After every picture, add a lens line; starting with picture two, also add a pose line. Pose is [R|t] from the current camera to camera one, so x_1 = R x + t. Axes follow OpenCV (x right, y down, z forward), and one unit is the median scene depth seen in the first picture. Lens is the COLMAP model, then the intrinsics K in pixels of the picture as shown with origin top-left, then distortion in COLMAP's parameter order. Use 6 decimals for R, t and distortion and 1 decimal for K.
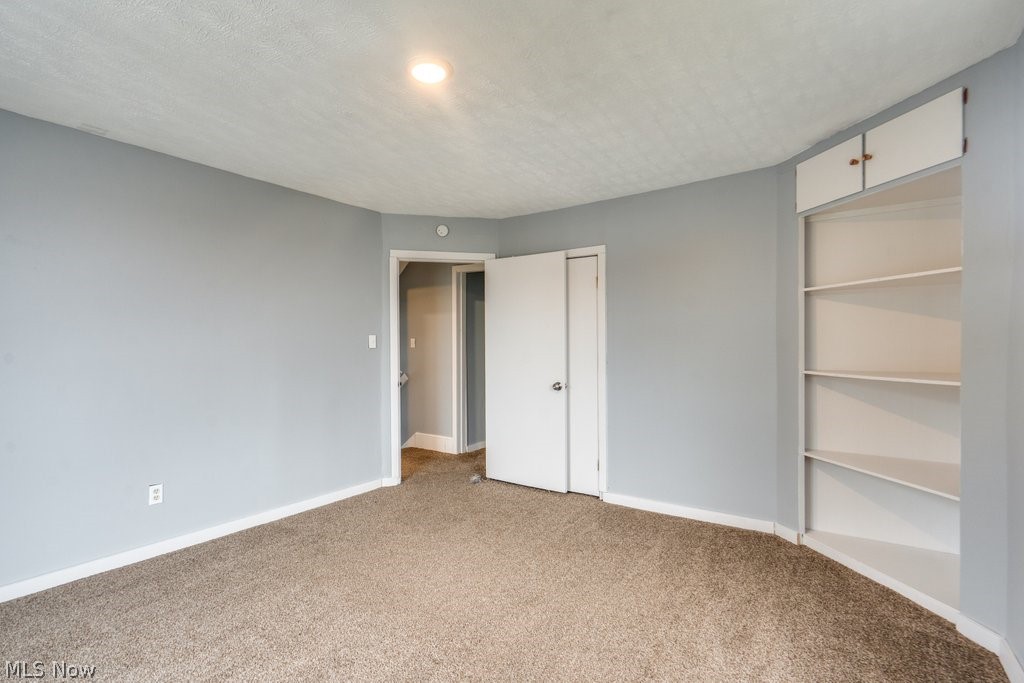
lens RADIAL K [[486.6, 0, 504.4], [0, 486.6, 341.0], [0, 0, 1]] dist [-0.001827, 0.000714]
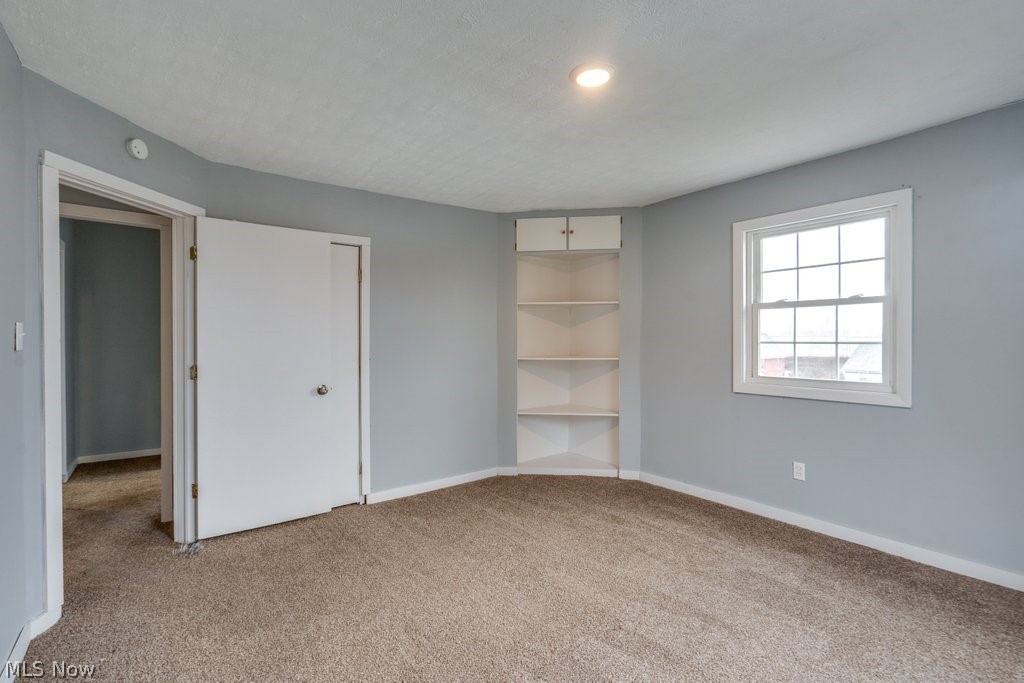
lens RADIAL K [[486.6, 0, 504.3], [0, 486.6, 336.4], [0, 0, 1]] dist [-0.001827, 0.000714]
pose [[0.297241, 0.002307, 0.954800, -0.794108], [-0.003413, 0.999993, -0.001353, -0.001645], [-0.954796, -0.002857, 0.297247, 0.573595]]
